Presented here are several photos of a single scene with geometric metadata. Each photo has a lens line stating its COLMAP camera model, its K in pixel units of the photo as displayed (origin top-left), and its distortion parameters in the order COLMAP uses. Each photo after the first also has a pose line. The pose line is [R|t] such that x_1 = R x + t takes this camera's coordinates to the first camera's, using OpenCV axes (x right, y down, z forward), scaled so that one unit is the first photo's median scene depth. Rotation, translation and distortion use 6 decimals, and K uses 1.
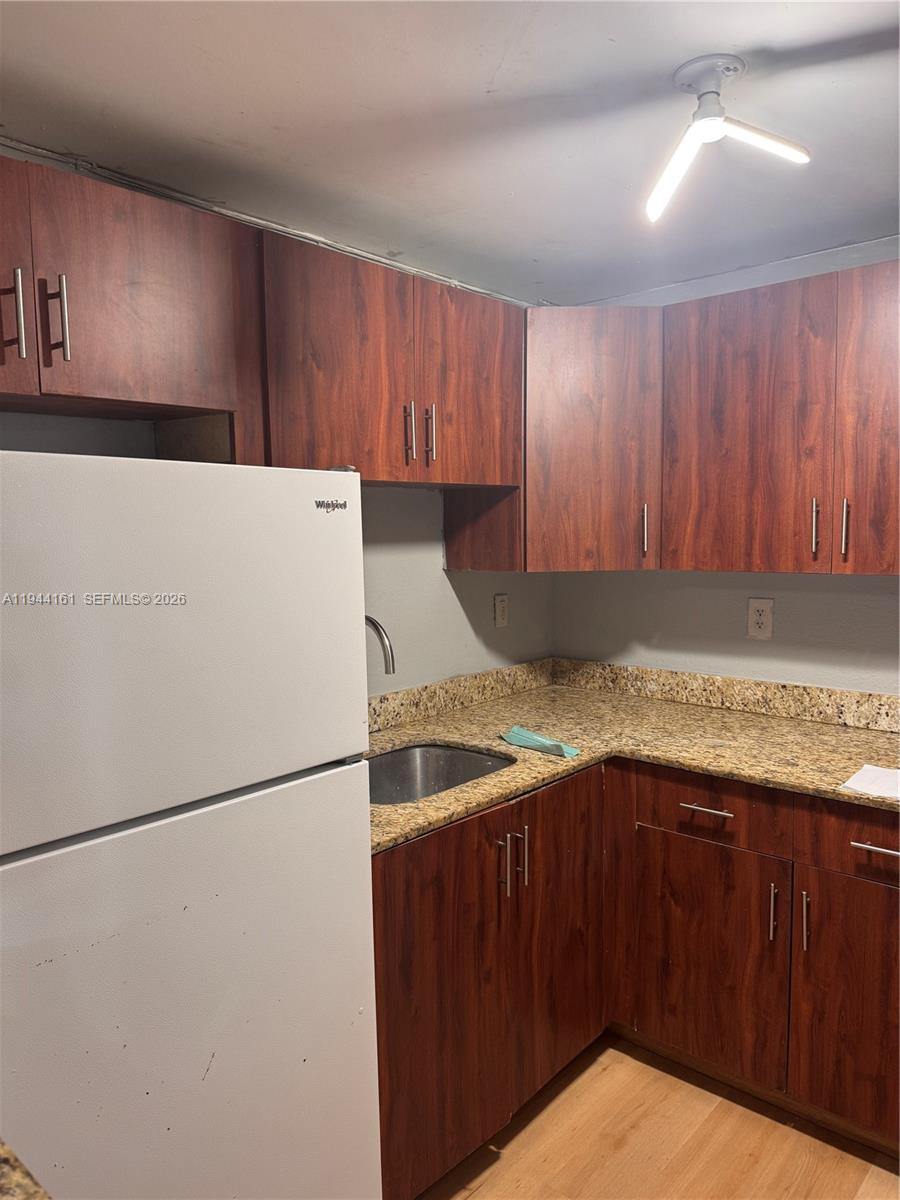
lens RADIAL K [[829.3, 0, 453.3], [0, 829.3, 603.6], [0, 0, 1]] dist [0.008124, -0.026623]
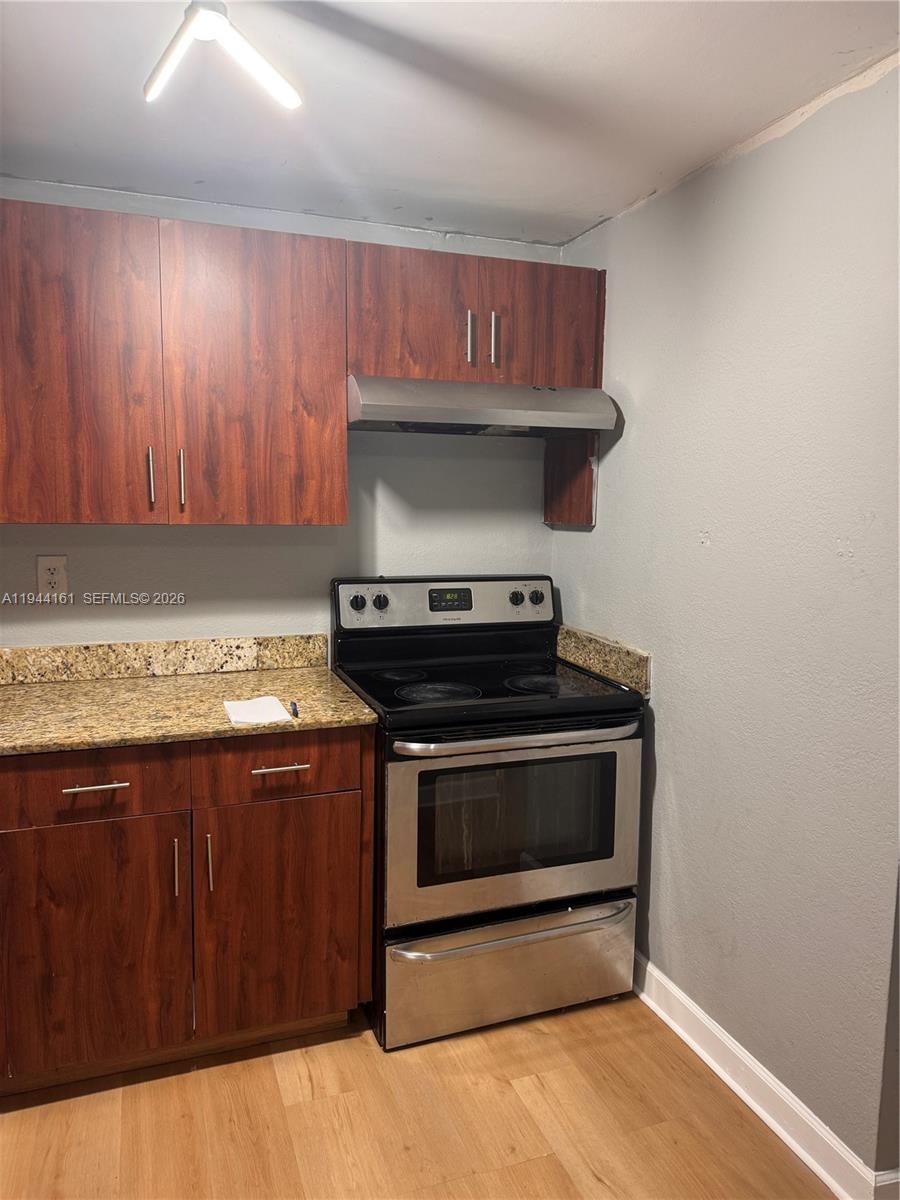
lens RADIAL K [[829.3, 0, 453.3], [0, 829.3, 603.6], [0, 0, 1]] dist [0.008124, -0.026623]
pose [[0.461632, -0.091222, 0.882369, -0.286013], [0.059826, 0.995635, 0.071633, 0.008877], [-0.885052, 0.019721, 0.465074, 0.231006]]
